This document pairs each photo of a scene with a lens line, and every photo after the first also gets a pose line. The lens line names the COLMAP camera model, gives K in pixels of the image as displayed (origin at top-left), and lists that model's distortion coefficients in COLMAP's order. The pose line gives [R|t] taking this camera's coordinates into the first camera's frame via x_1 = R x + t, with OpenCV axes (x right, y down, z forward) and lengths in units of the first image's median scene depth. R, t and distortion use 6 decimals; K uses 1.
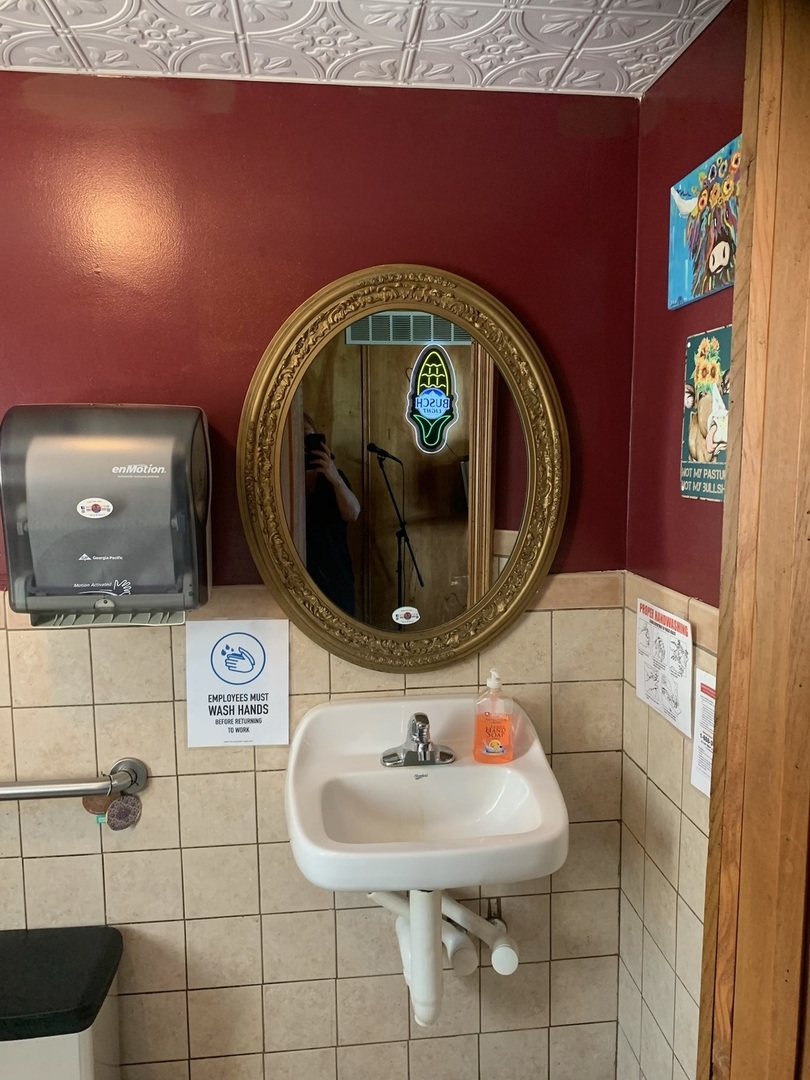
lens RADIAL K [[801.2, 0, 405.0], [0, 801.2, 540.0], [0, 0, 1]] dist [0.002667, -0.010725]
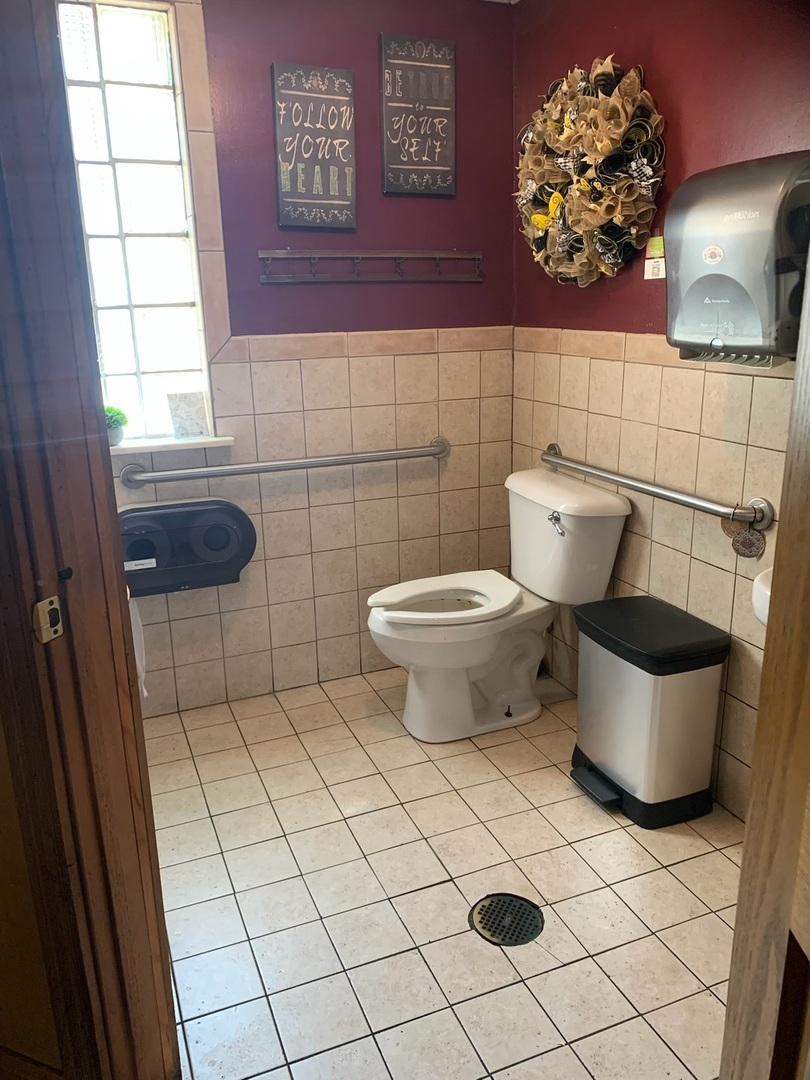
lens RADIAL K [[801.2, 0, 405.0], [0, 801.2, 540.0], [0, 0, 1]] dist [0.002667, -0.010725]
pose [[0.282768, 0.273193, -0.919461, 0.573190], [-0.090308, 0.961907, 0.258032, 0.084045], [0.954928, 0.010072, 0.296668, 0.187516]]
